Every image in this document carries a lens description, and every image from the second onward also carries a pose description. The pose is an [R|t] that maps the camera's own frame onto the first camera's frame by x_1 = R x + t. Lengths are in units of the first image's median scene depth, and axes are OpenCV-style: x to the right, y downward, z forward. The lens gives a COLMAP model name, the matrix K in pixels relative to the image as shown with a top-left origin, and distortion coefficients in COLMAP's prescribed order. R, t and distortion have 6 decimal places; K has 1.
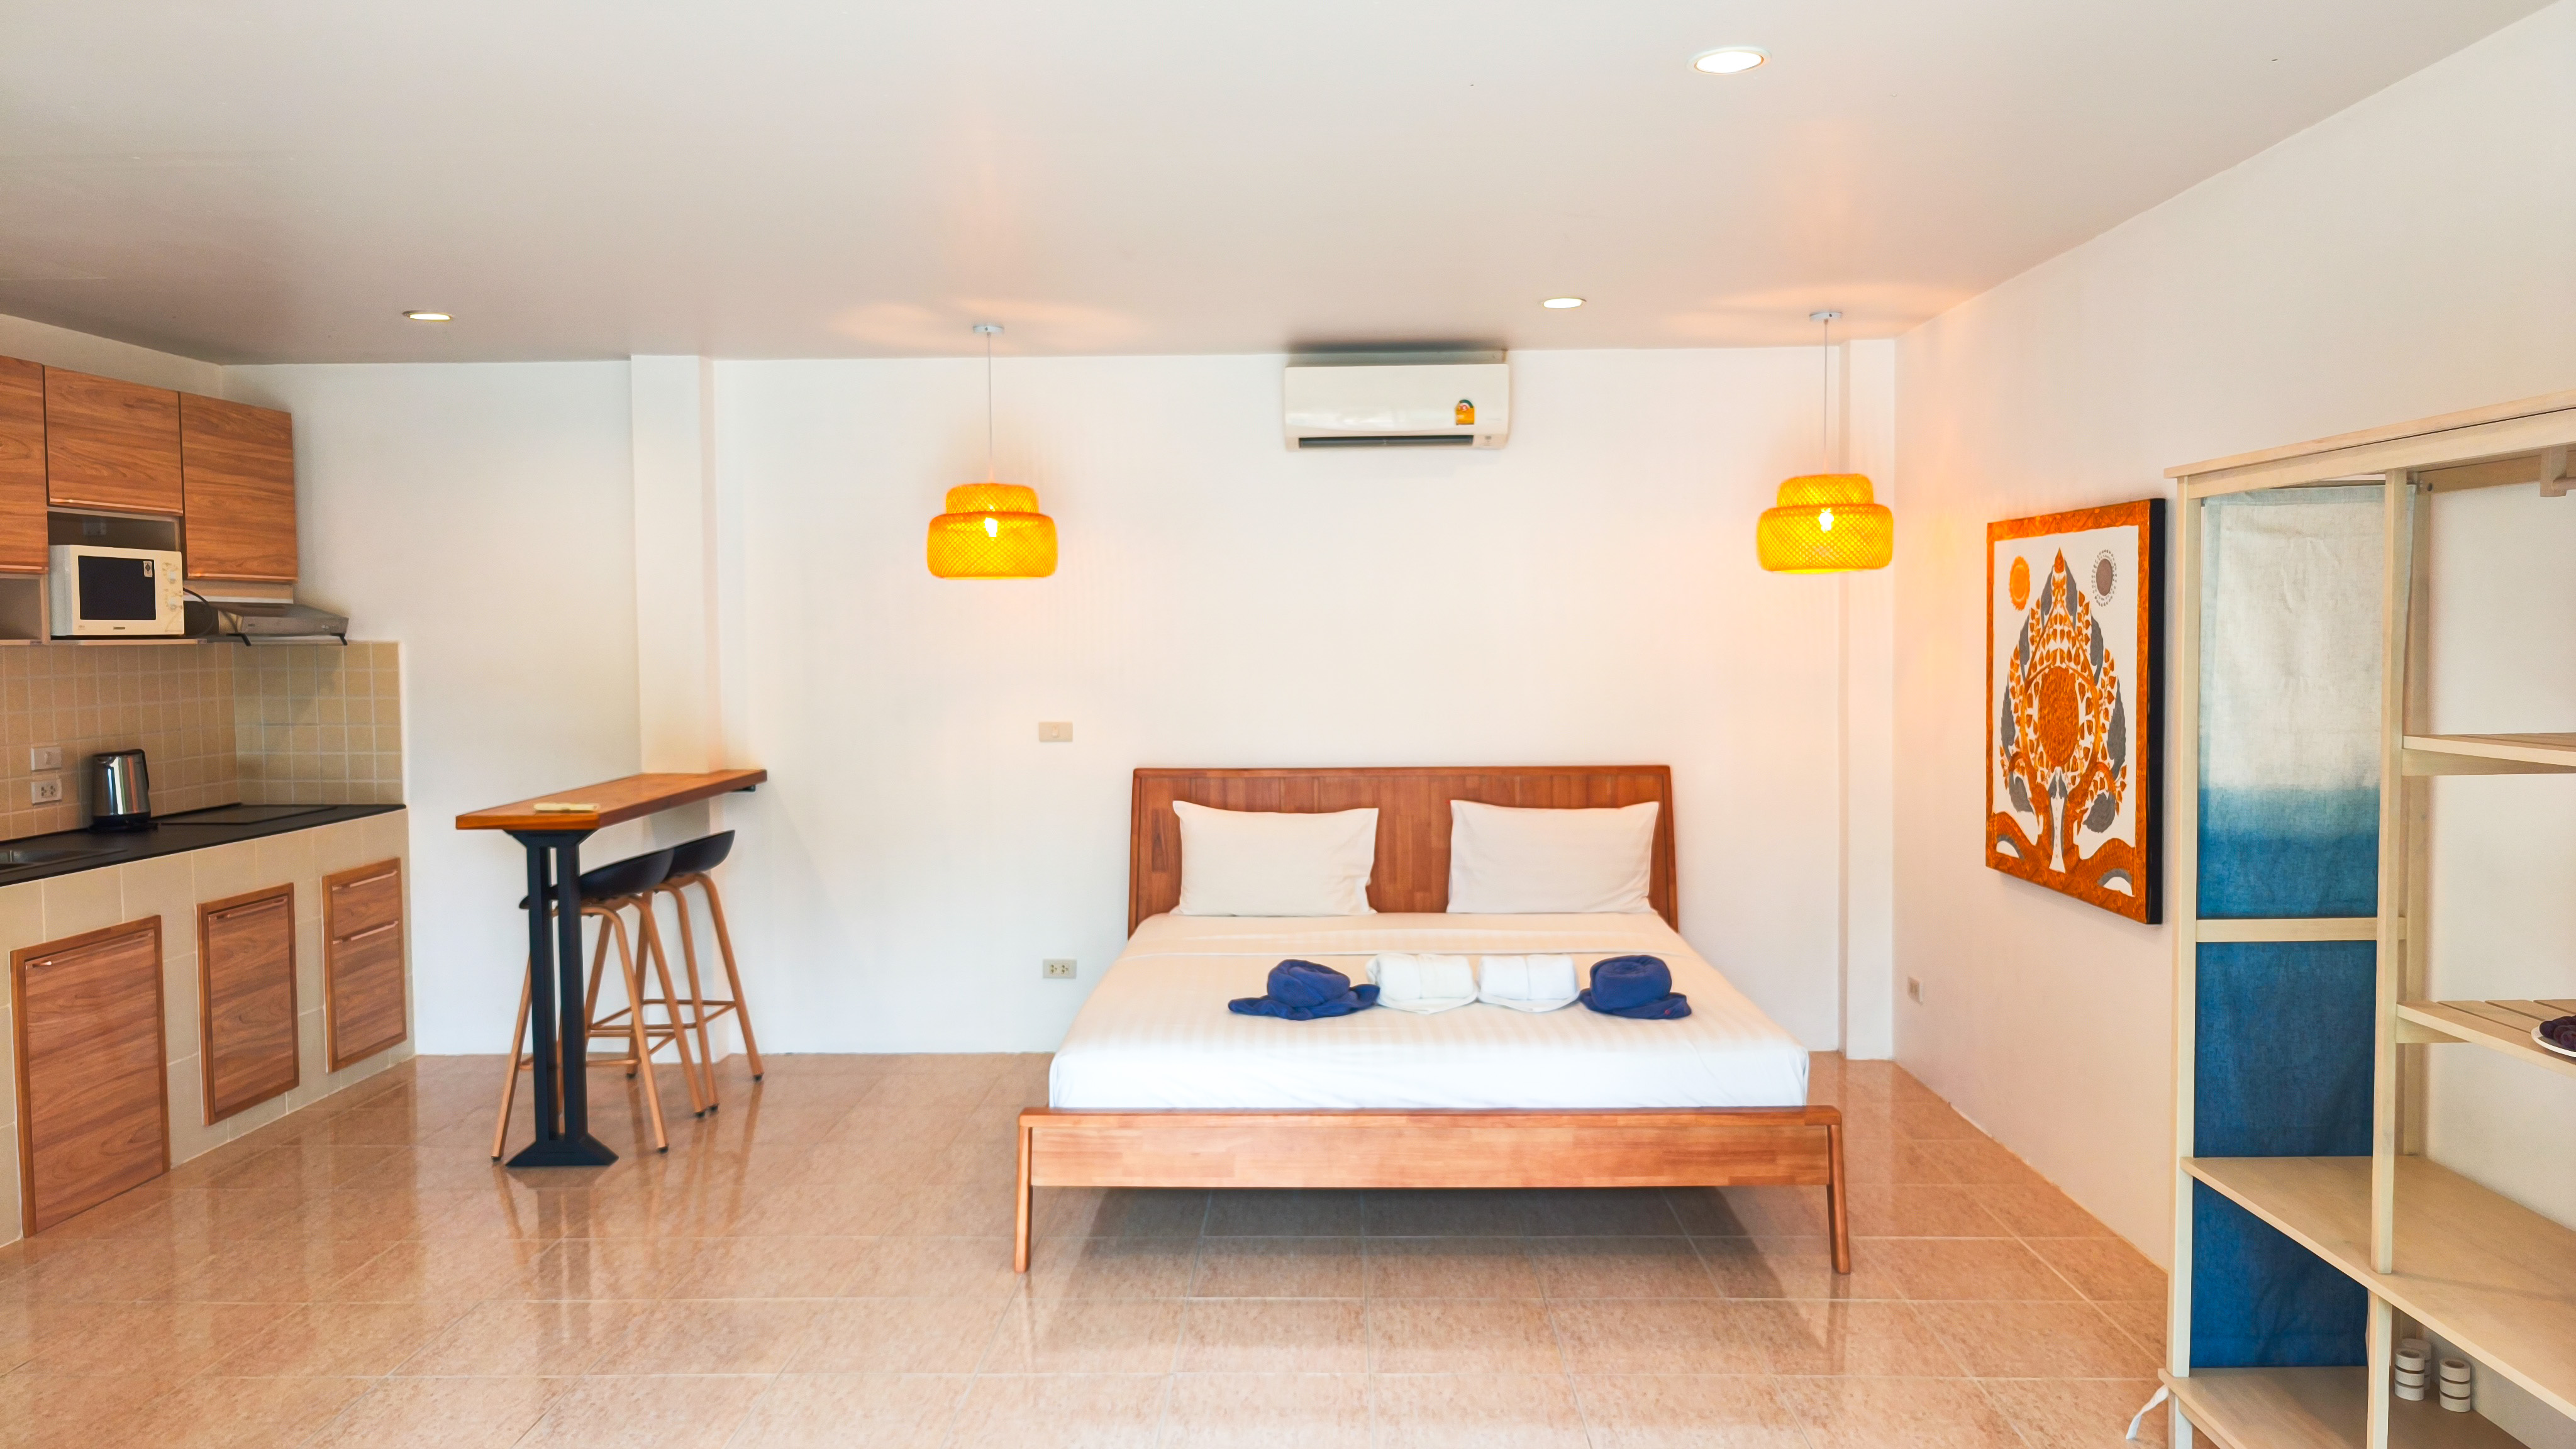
lens RADIAL K [[1752.4, 0, 1293.7], [0, 1752.4, 703.7], [0, 0, 1]] dist [0.032741, -0.038470]
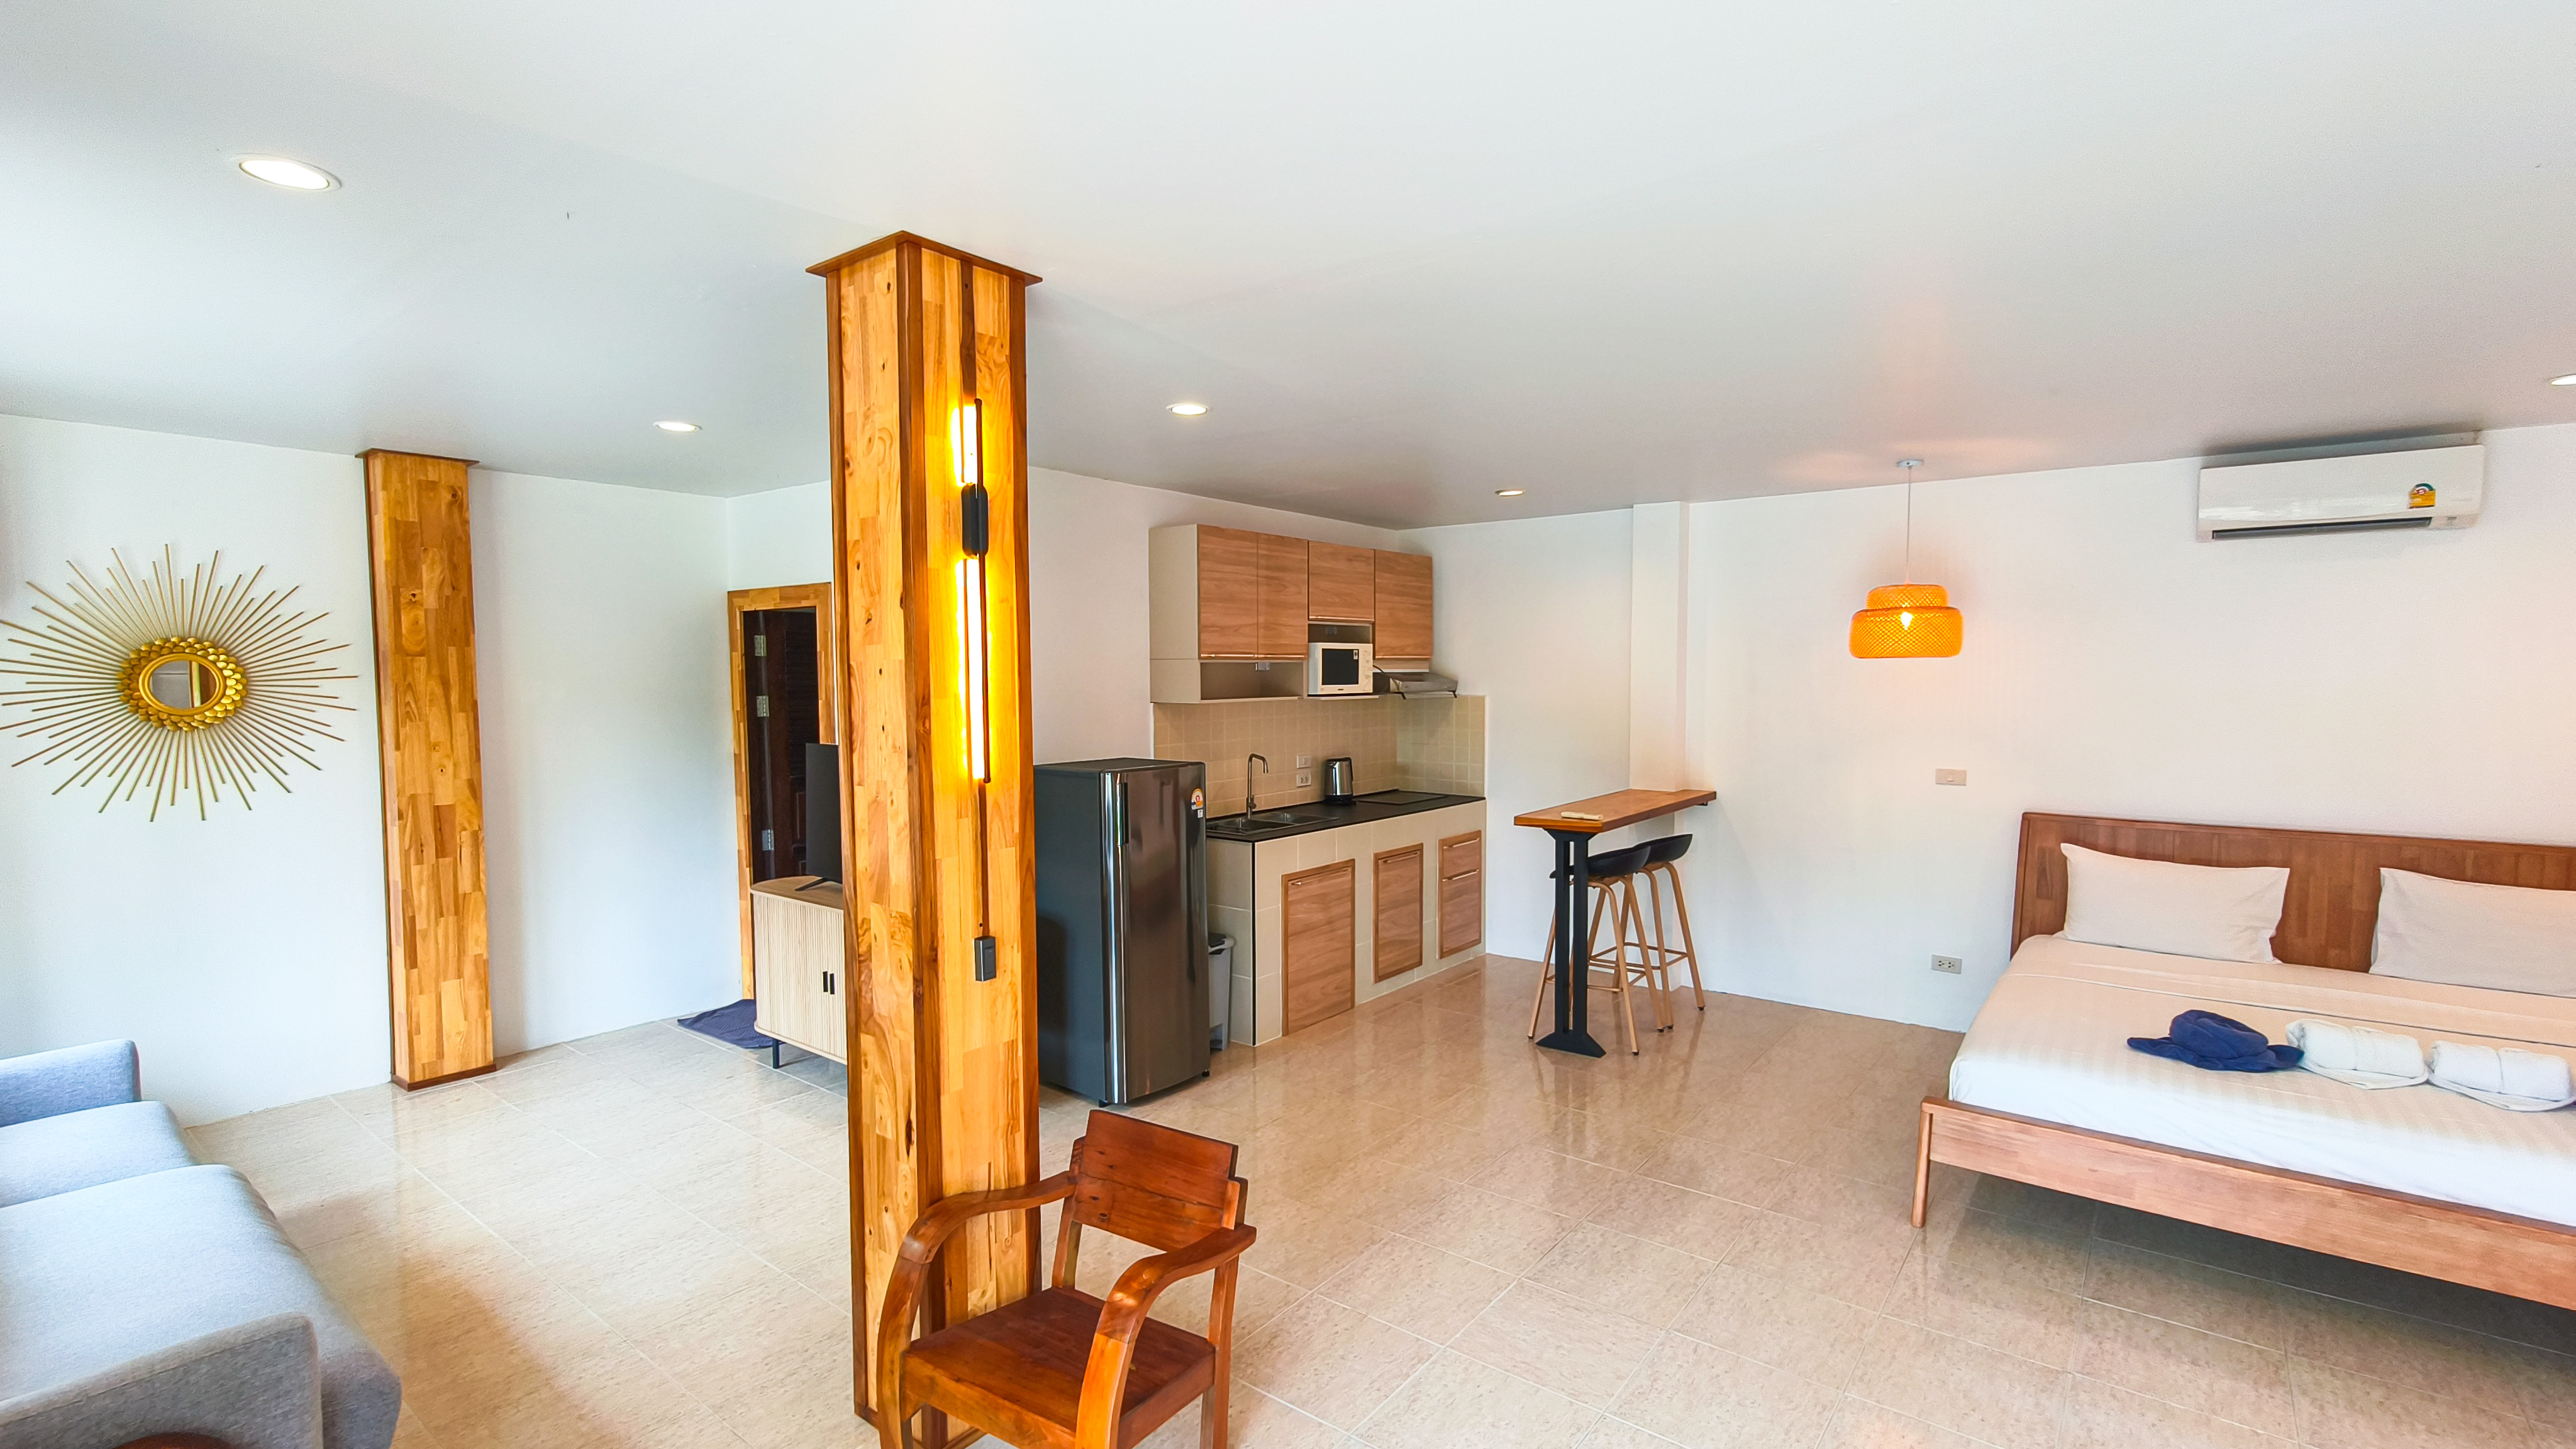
lens RADIAL K [[1145.2, 0, 1291.6], [0, 1145.2, 736.9], [0, 0, 1]] dist [0.002737, -0.000928]
pose [[0.803407, 0.040985, -0.594018, -0.034313], [-0.030116, 0.999148, 0.028206, -0.026511], [0.594668, -0.004771, 0.803957, 0.067306]]
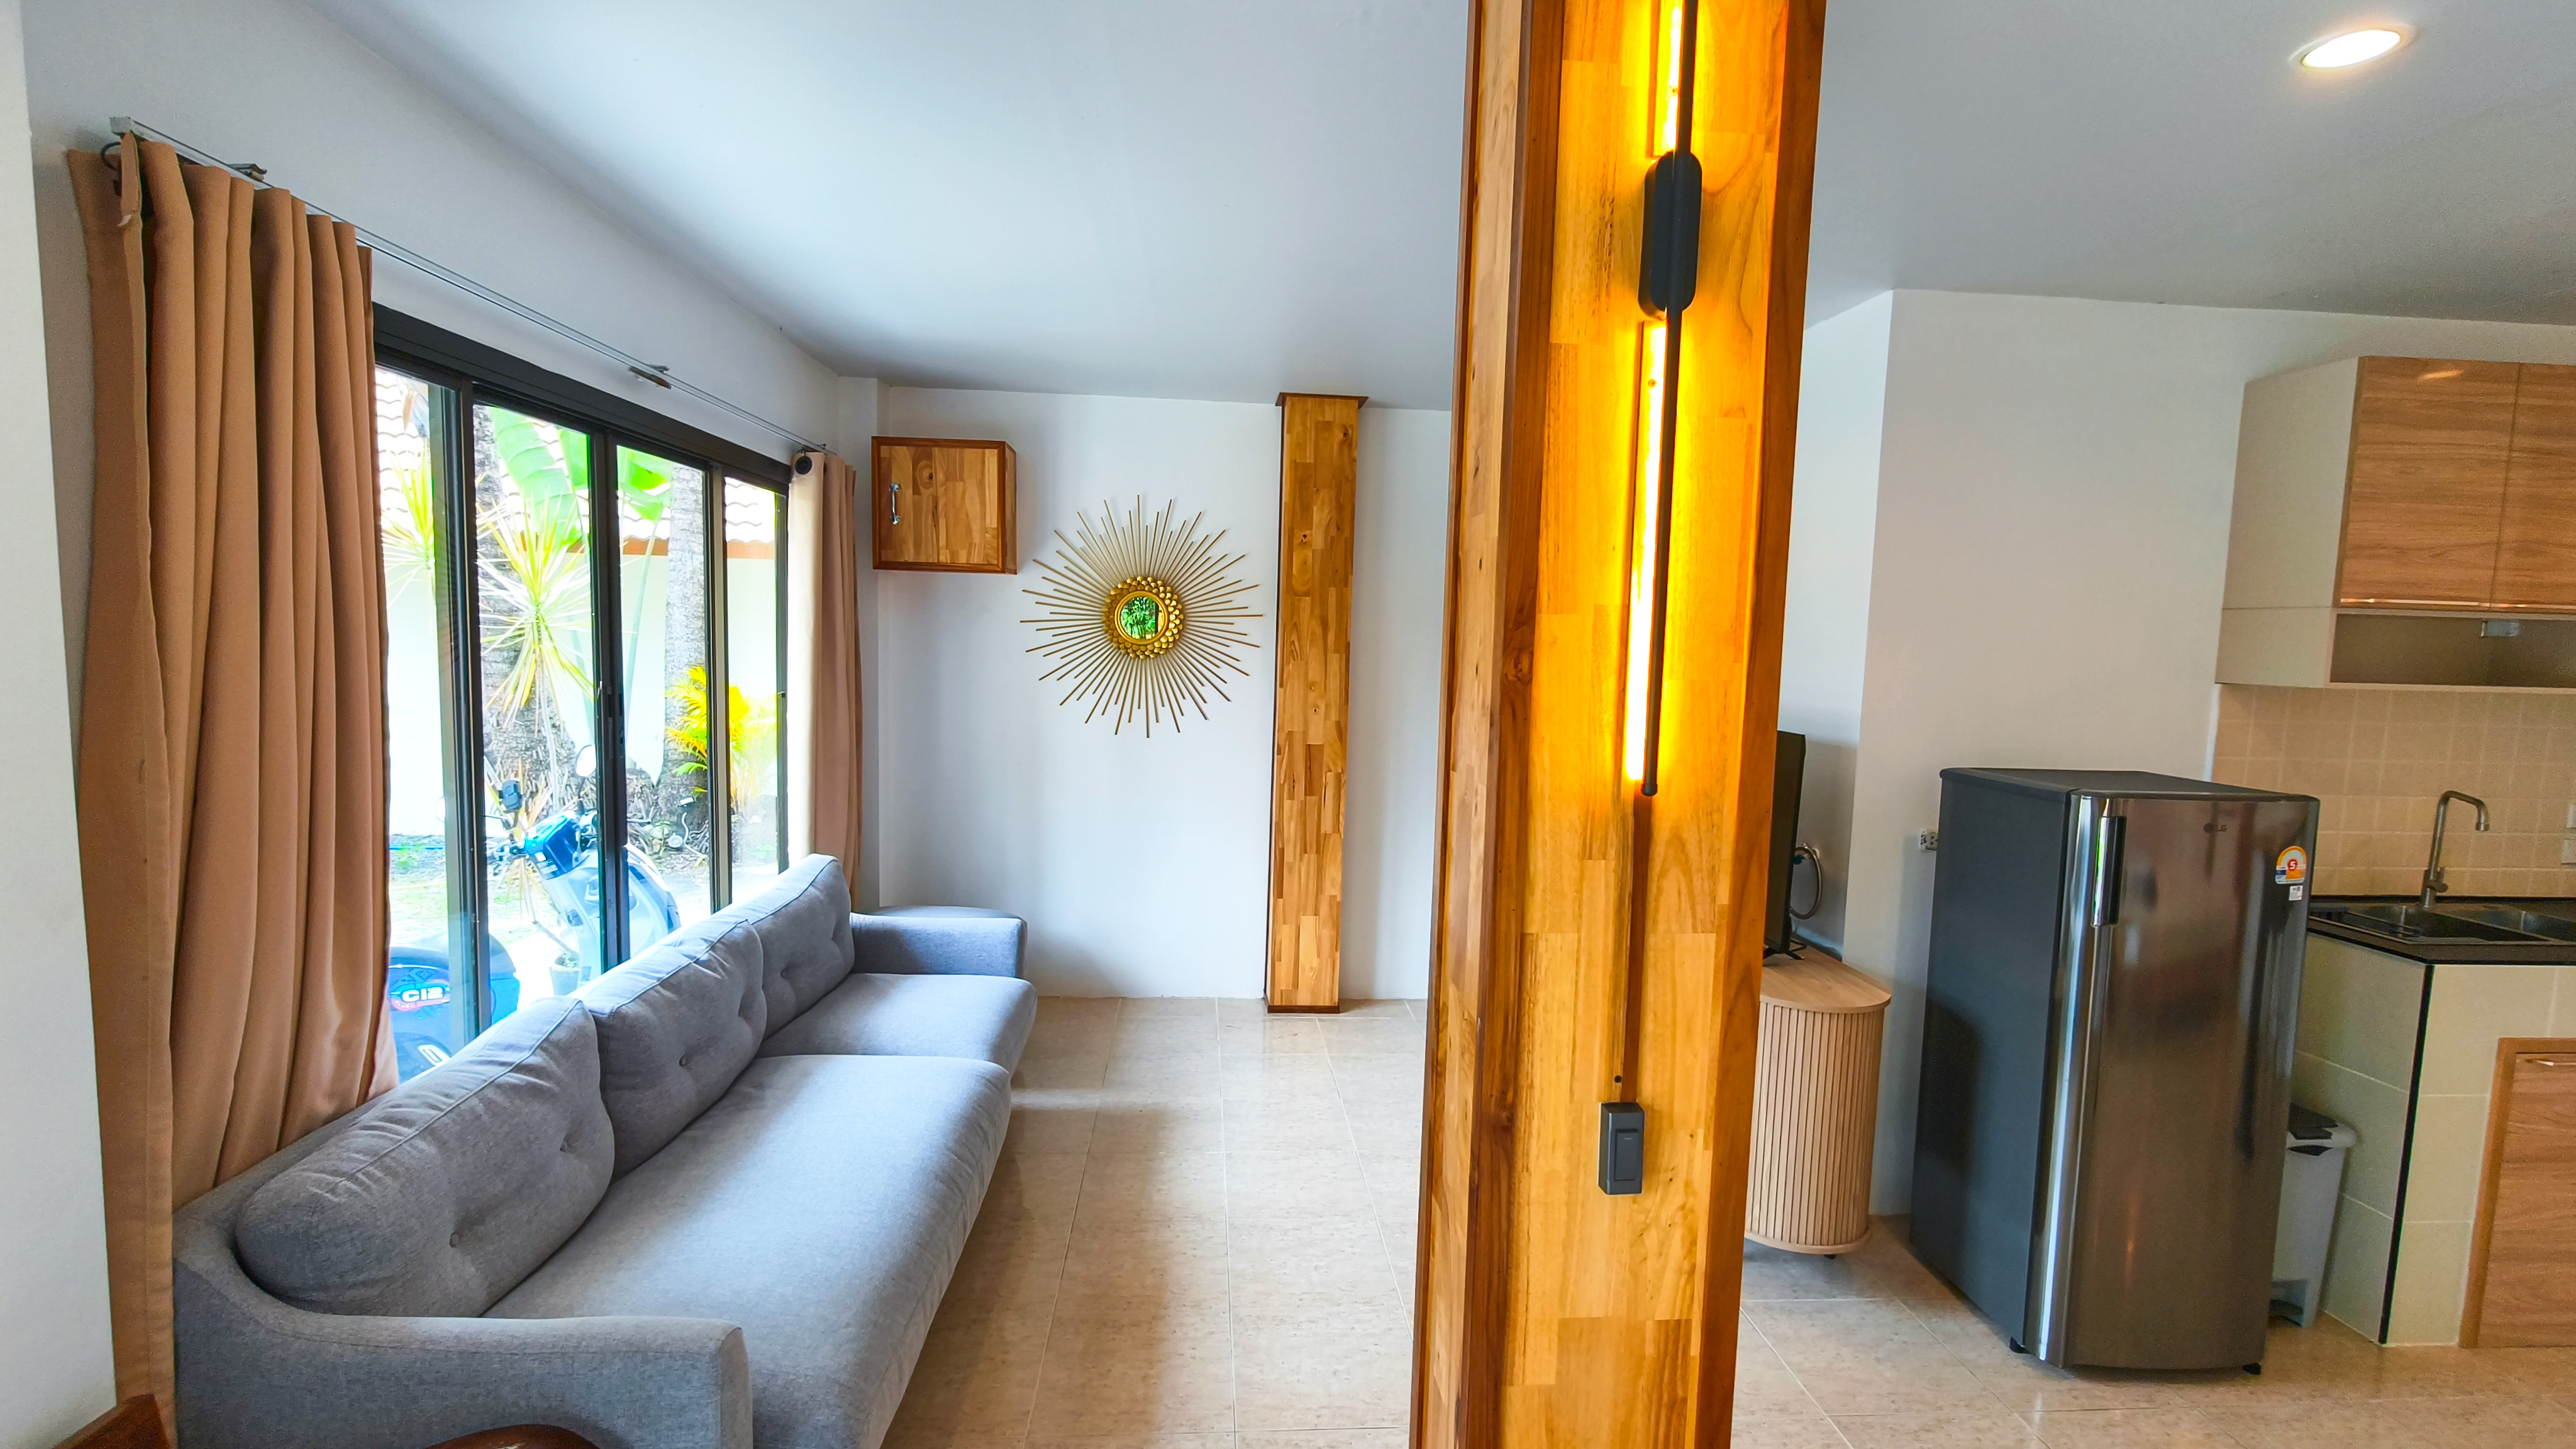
lens RADIAL K [[1145.2, 0, 1294.3], [0, 1145.2, 741.6], [0, 0, 1]] dist [0.002737, -0.000928]
pose [[0.101913, 0.105322, -0.989202, -0.194807], [-0.072975, 0.992492, 0.098154, -0.018195], [0.992113, 0.062184, 0.108834, 0.271183]]
